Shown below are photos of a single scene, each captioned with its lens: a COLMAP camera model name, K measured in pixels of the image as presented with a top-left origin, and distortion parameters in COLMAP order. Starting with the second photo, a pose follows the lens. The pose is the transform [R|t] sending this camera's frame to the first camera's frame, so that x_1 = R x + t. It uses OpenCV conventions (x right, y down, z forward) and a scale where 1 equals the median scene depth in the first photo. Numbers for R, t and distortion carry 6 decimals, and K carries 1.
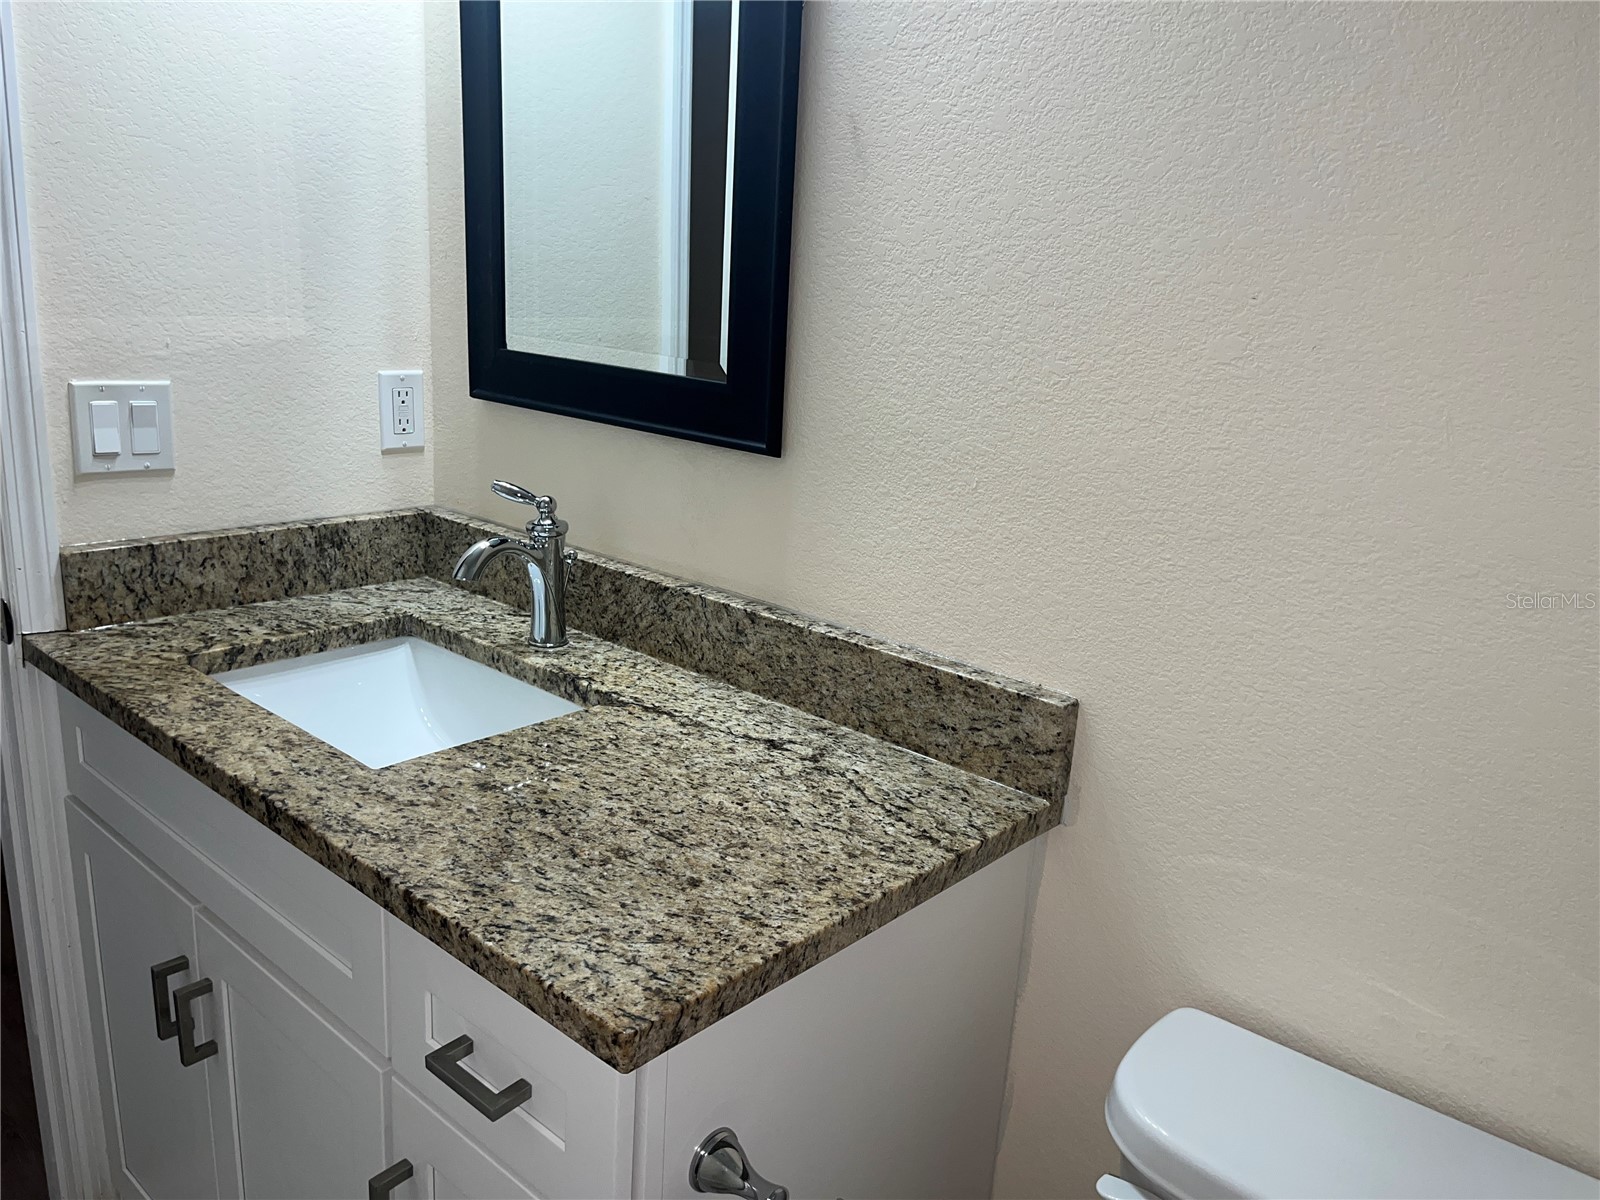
lens RADIAL K [[1207.1, 0, 795.6], [0, 1207.1, 602.2], [0, 0, 1]] dist [0.064448, -0.093687]
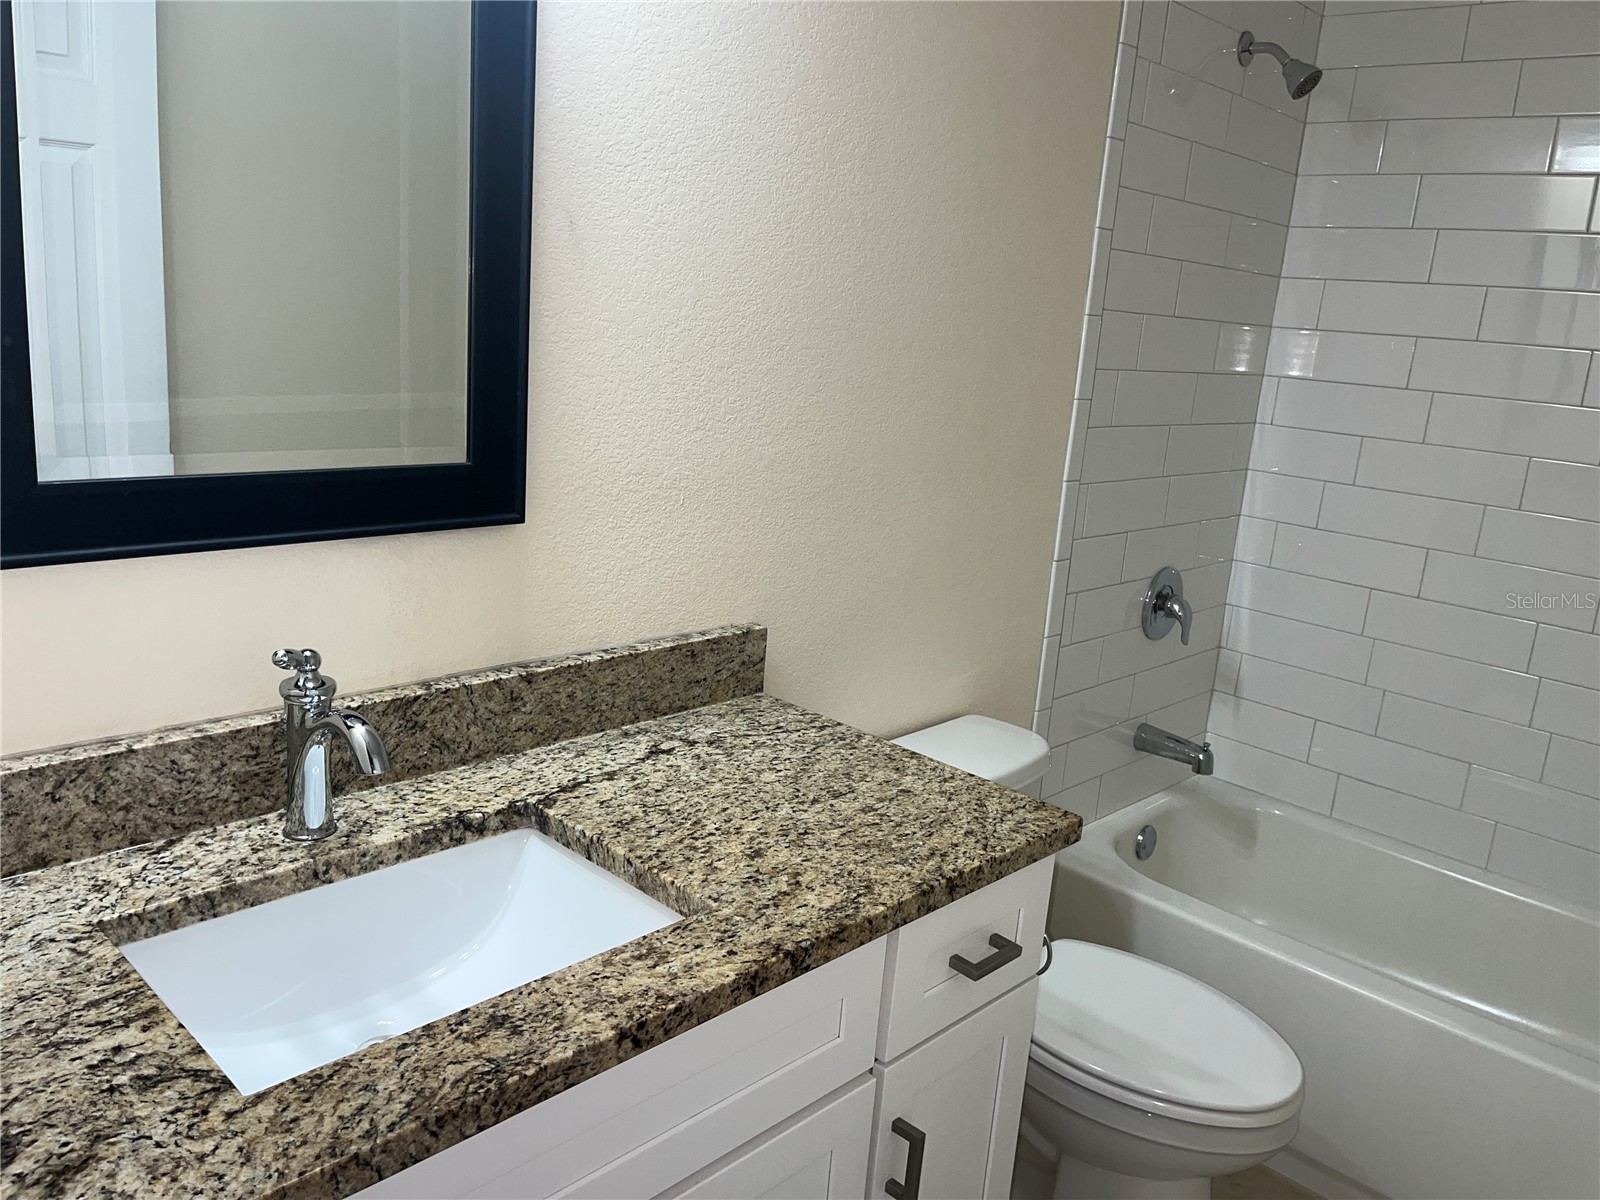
lens RADIAL K [[1207.1, 0, 796.3], [0, 1207.1, 603.1], [0, 0, 1]] dist [0.064448, -0.093687]
pose [[0.060310, -0.292009, 0.954512, -1.002775], [0.199282, 0.940524, 0.275138, -0.290749], [-0.978085, 0.173624, 0.114915, 0.648171]]
